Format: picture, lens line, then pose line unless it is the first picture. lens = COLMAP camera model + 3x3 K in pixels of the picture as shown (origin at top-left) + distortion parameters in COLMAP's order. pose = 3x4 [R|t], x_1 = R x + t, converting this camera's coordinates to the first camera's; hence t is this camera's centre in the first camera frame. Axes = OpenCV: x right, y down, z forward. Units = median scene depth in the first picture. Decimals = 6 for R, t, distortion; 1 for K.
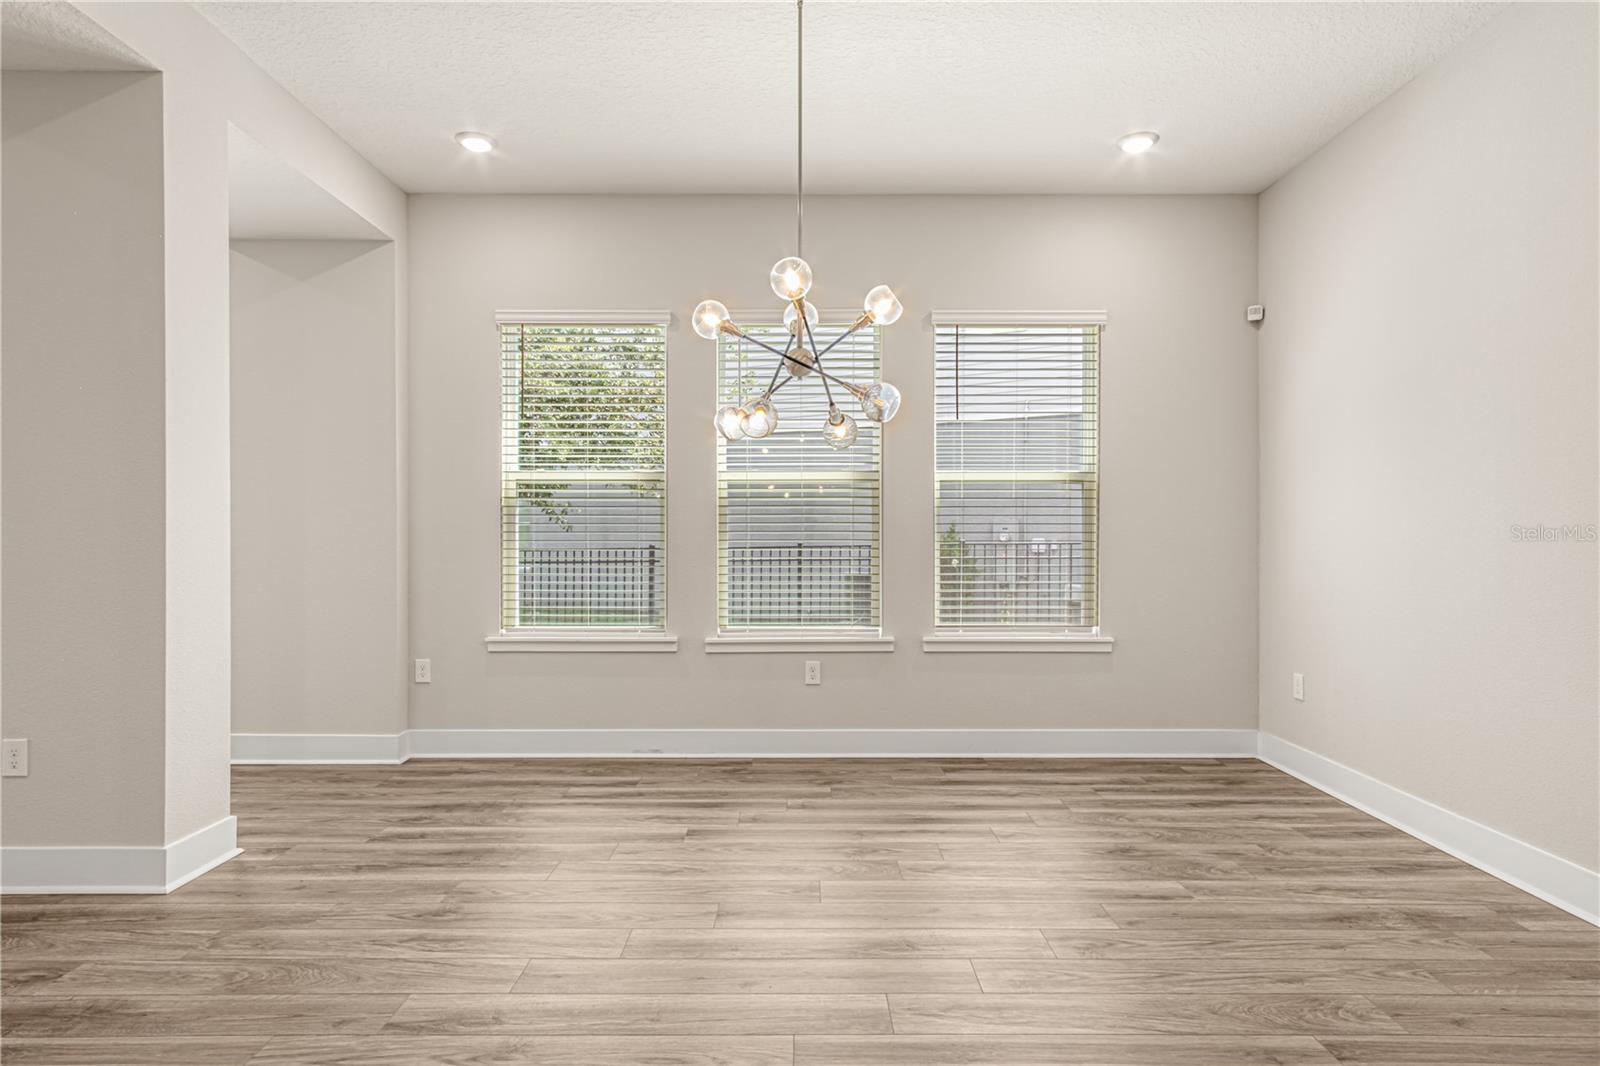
lens RADIAL K [[853.5, 0, 800.0], [0, 853.5, 533.0], [0, 0, 1]] dist [0.010051, 0.001050]
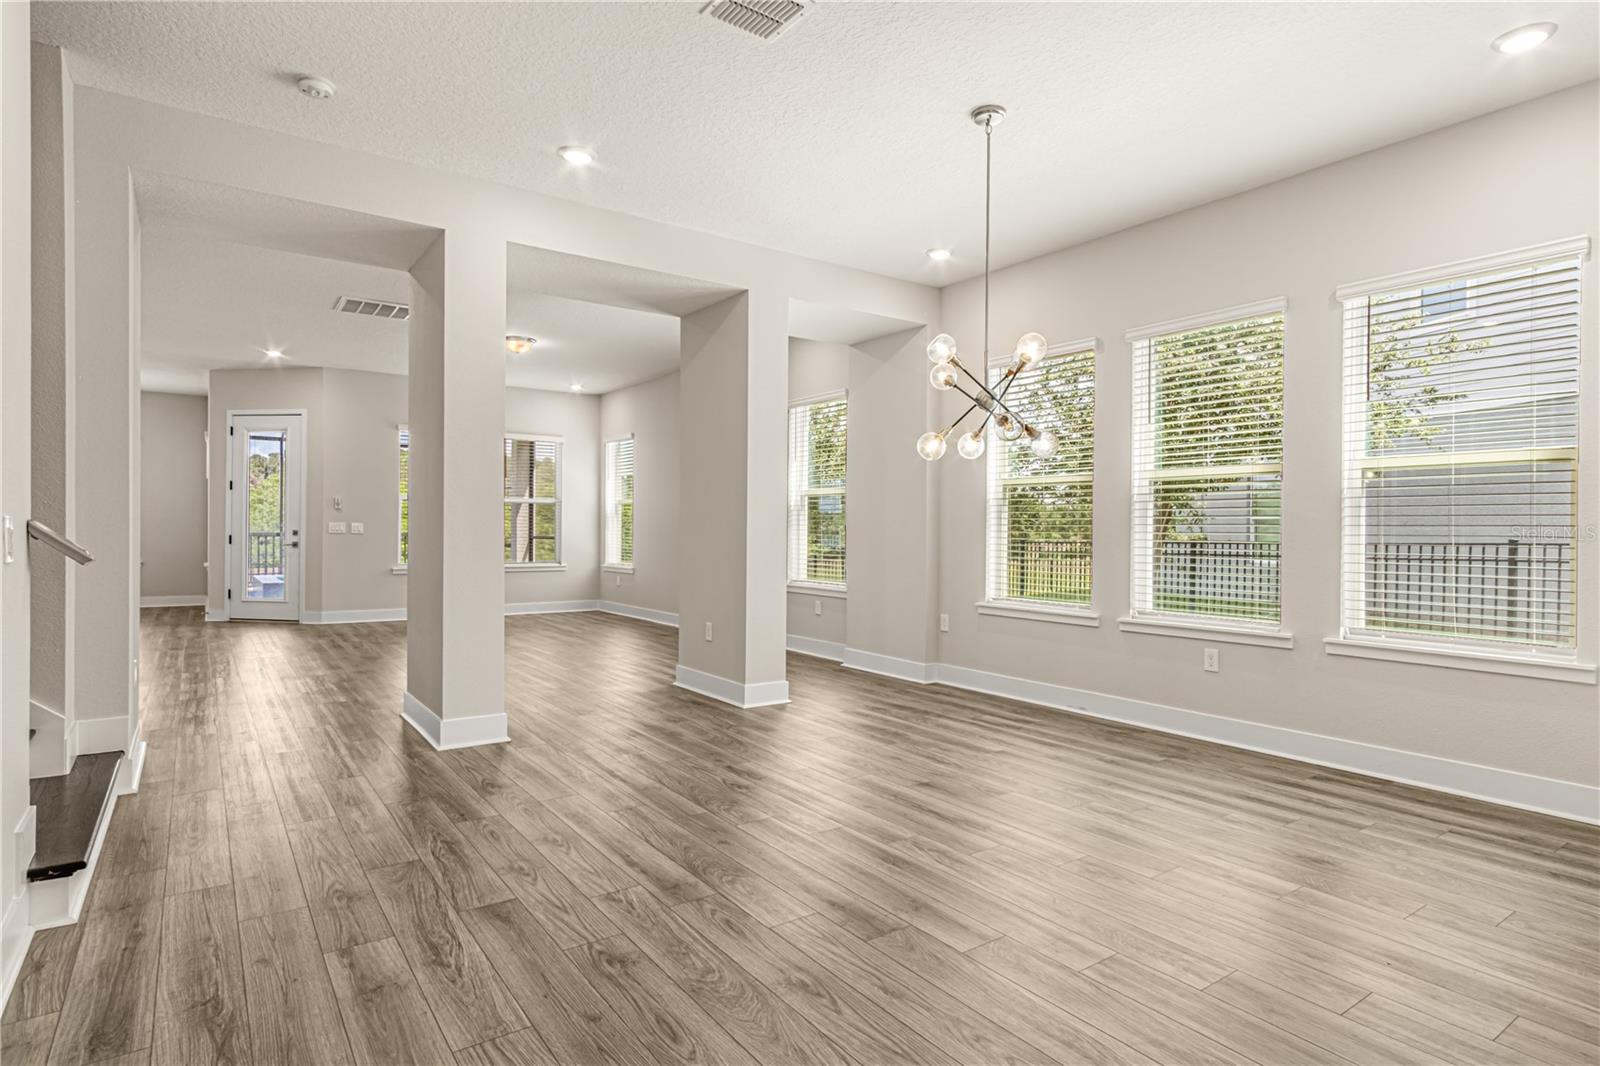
lens RADIAL K [[853.5, 0, 800.0], [0, 853.5, 533.0], [0, 0, 1]] dist [0.010051, 0.001050]
pose [[0.580153, 0.009205, -0.814455, 0.569001], [-0.002573, 0.999952, 0.009469, 0.000144], [0.814503, -0.003398, 0.580149, -0.012343]]
